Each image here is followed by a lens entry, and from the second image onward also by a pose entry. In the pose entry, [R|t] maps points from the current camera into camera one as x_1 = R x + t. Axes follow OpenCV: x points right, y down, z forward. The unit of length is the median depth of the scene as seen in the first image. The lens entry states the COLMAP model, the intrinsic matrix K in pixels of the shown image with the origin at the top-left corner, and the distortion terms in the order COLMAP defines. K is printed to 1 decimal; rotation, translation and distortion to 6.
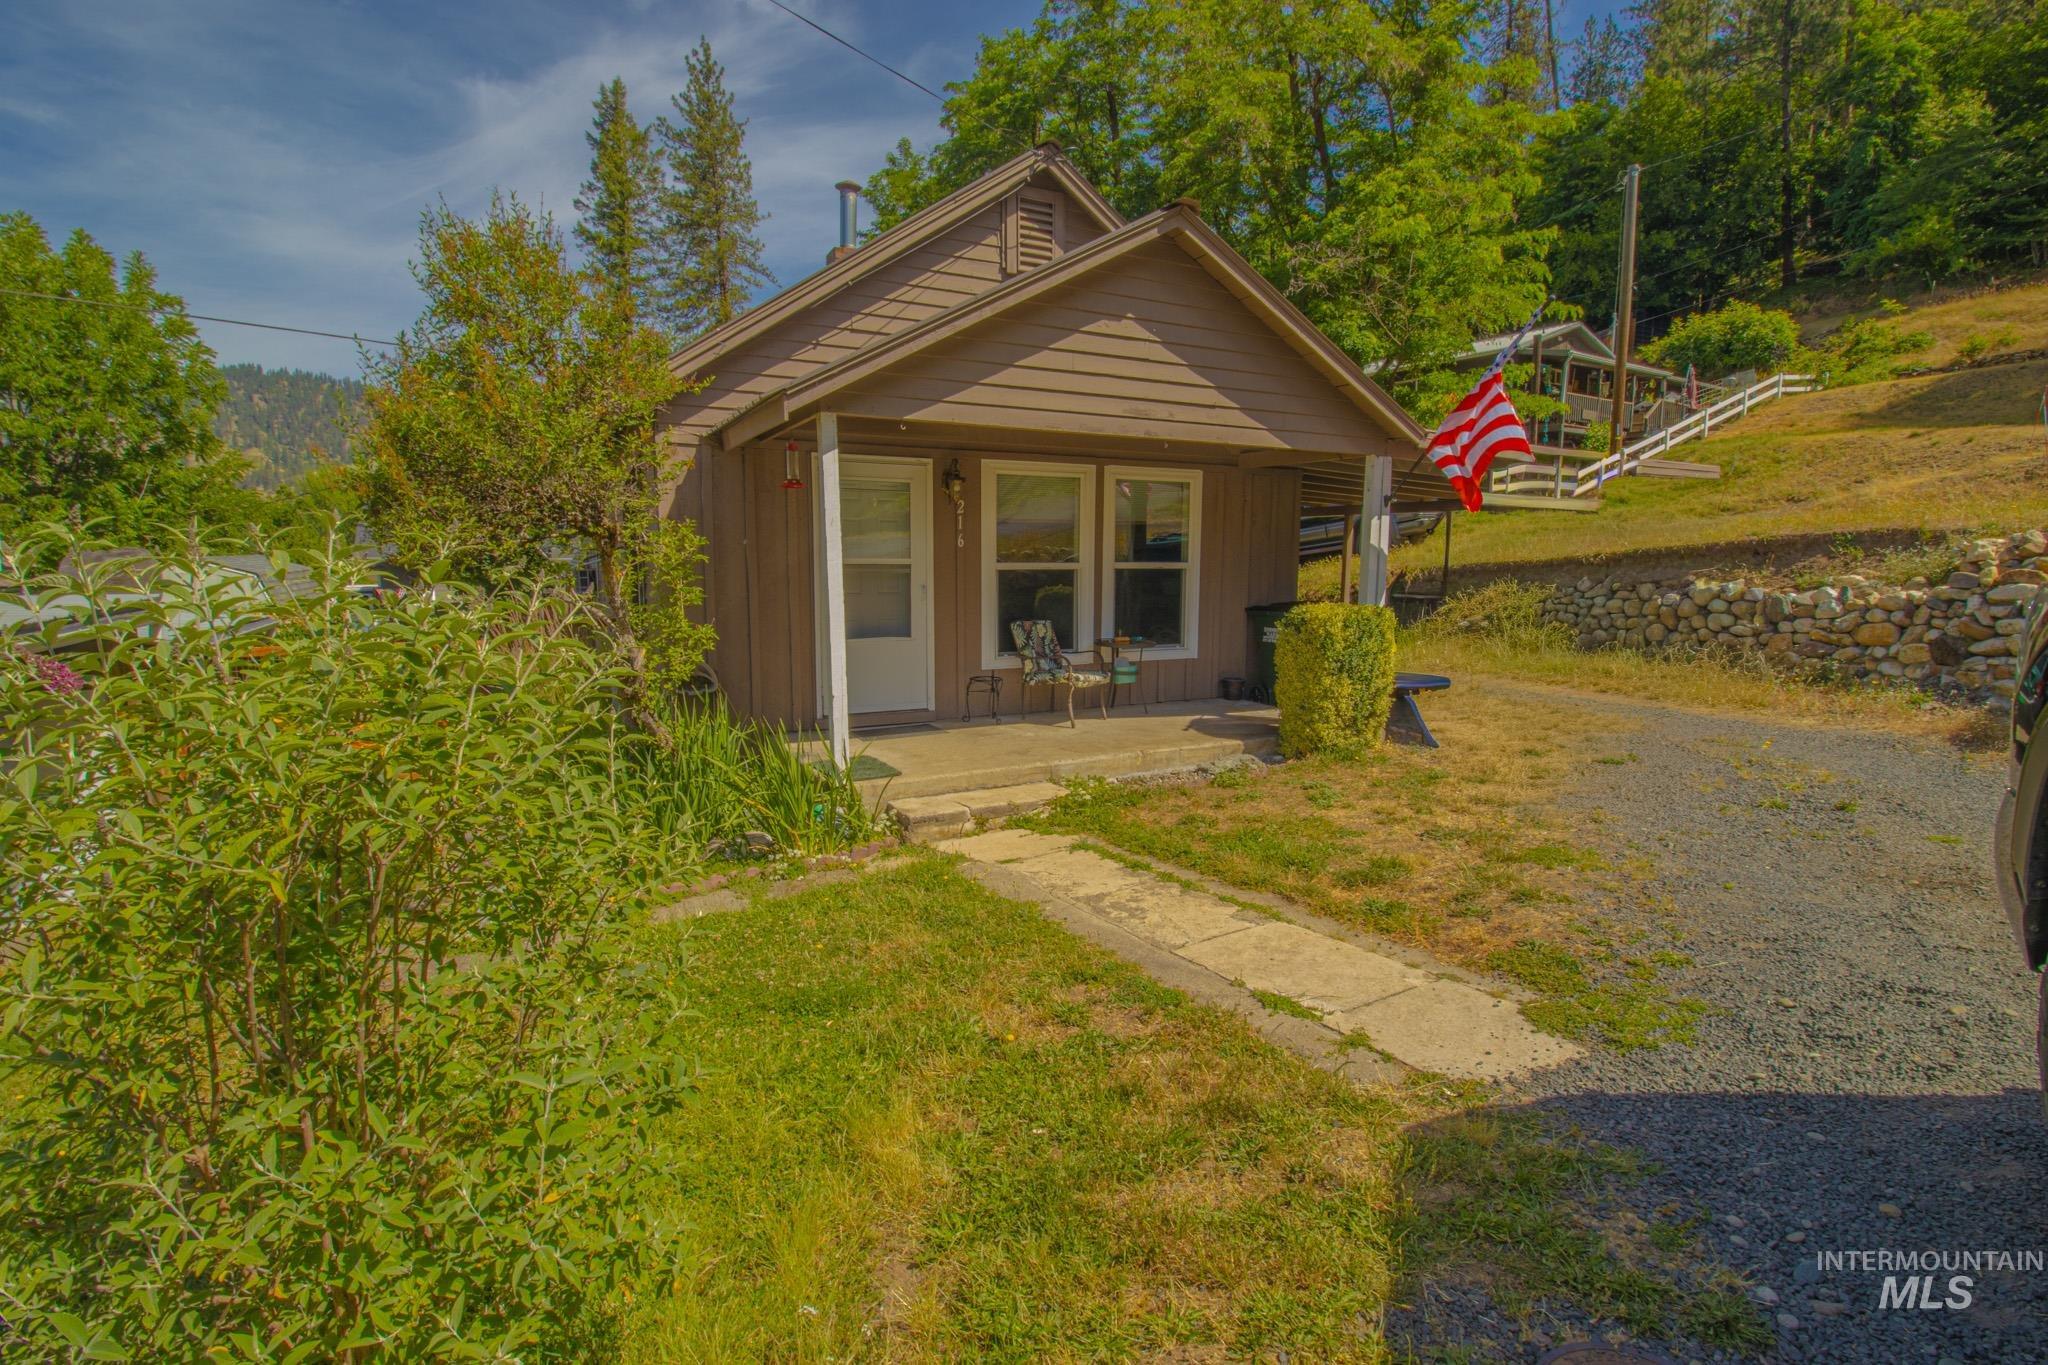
lens RADIAL K [[947.2, 0, 1018.7], [0, 947.2, 677.9], [0, 0, 1]] dist [-0.011770, -0.006632]
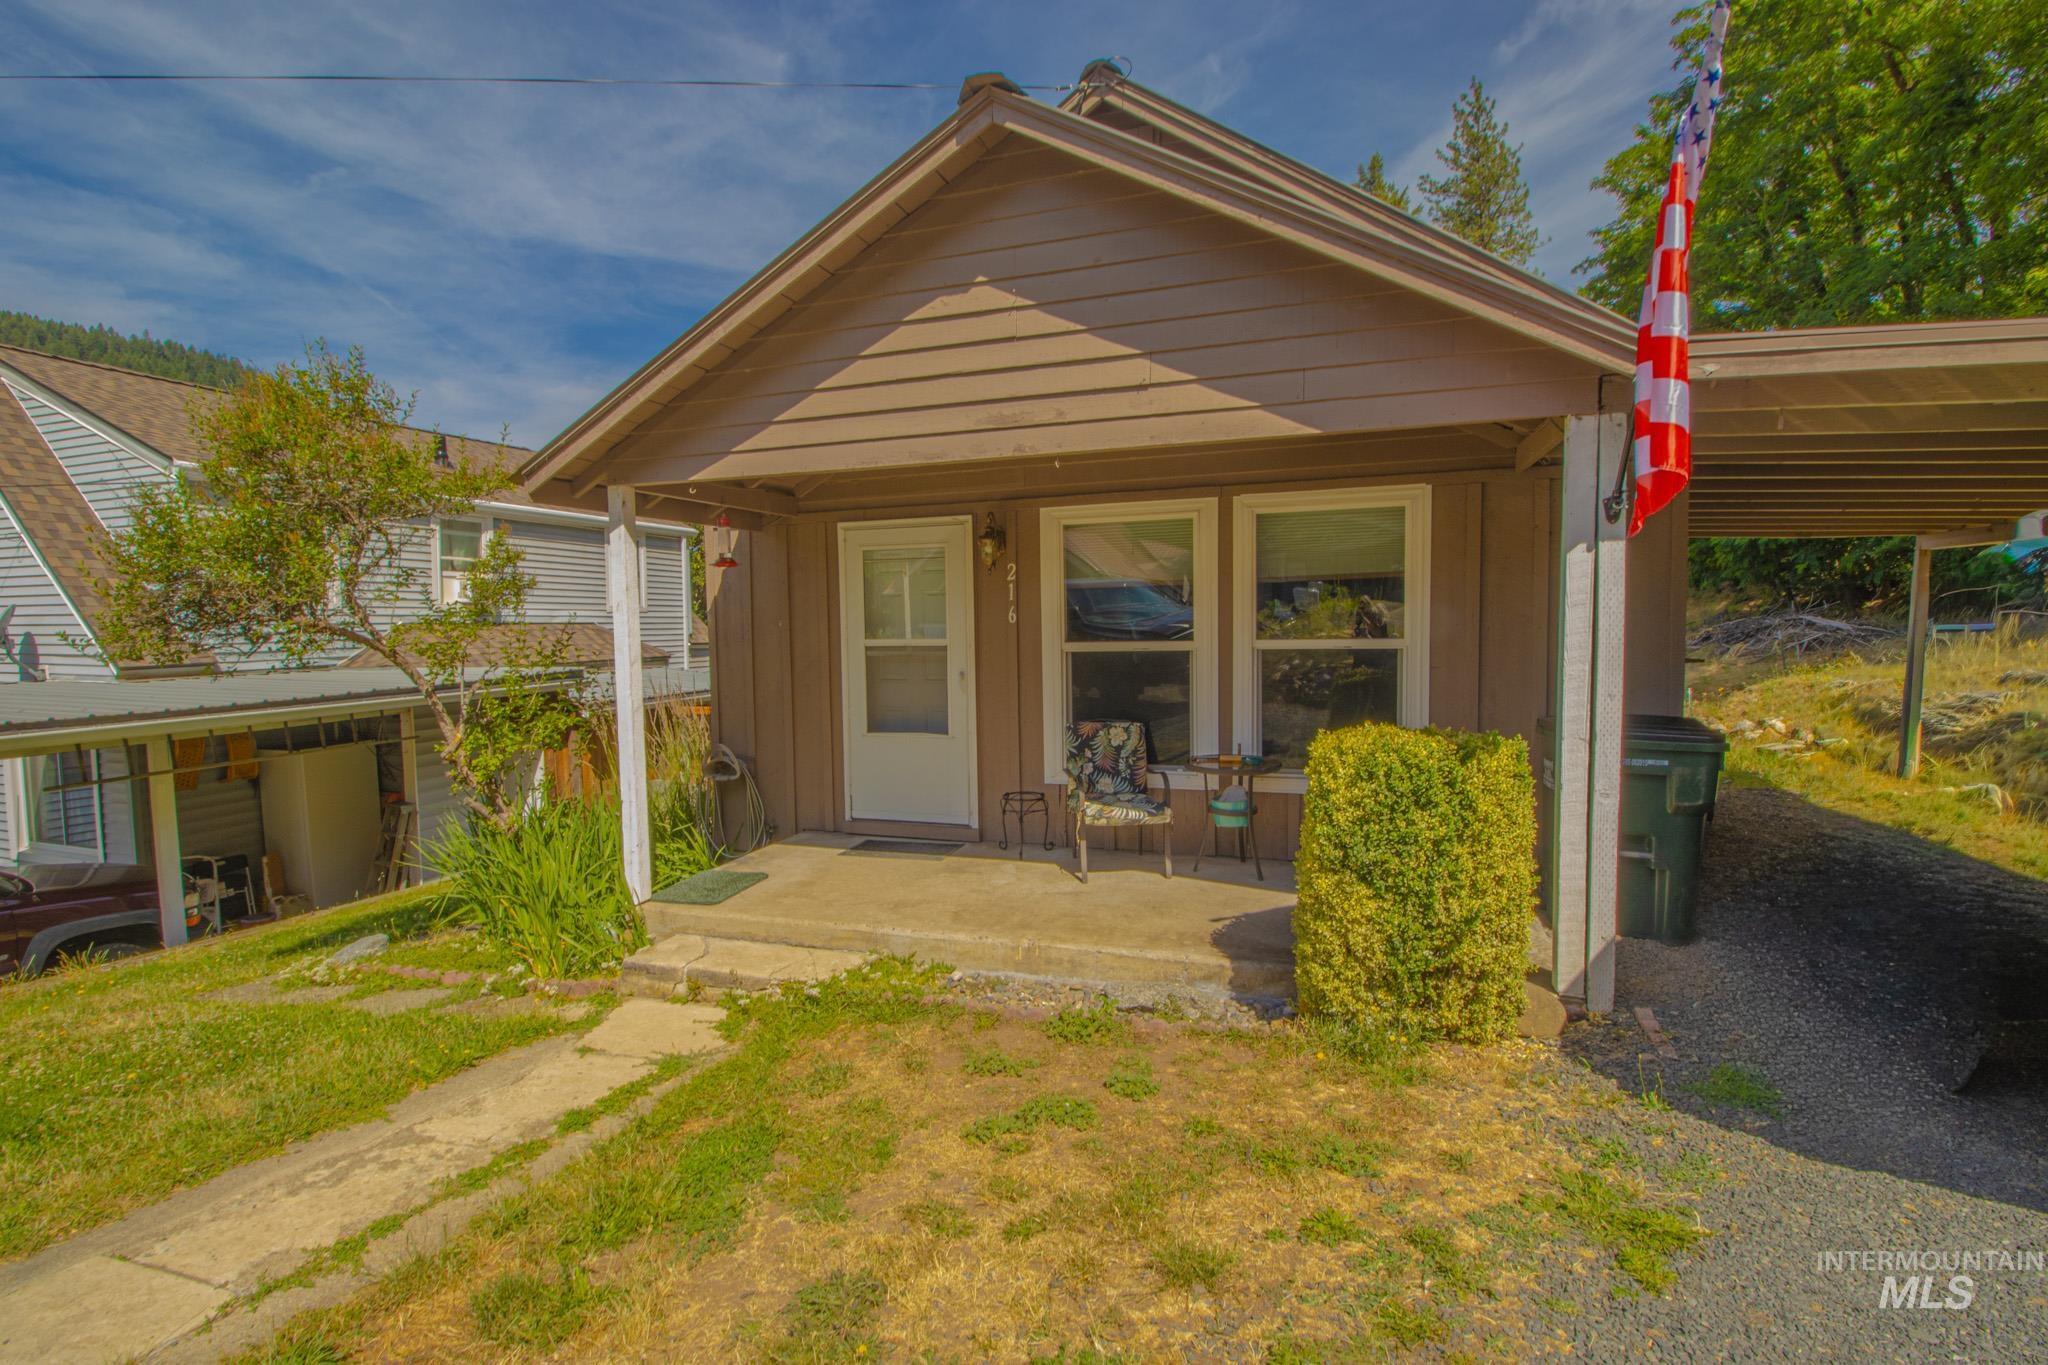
lens RADIAL K [[947.2, 0, 1025.8], [0, 947.2, 687.6], [0, 0, 1]] dist [-0.011770, -0.006632]
pose [[0.693151, 0.031573, -0.720101, 0.515808], [-0.070186, 0.997249, -0.023835, -0.068872], [0.717368, 0.067062, 0.693460, 0.479154]]
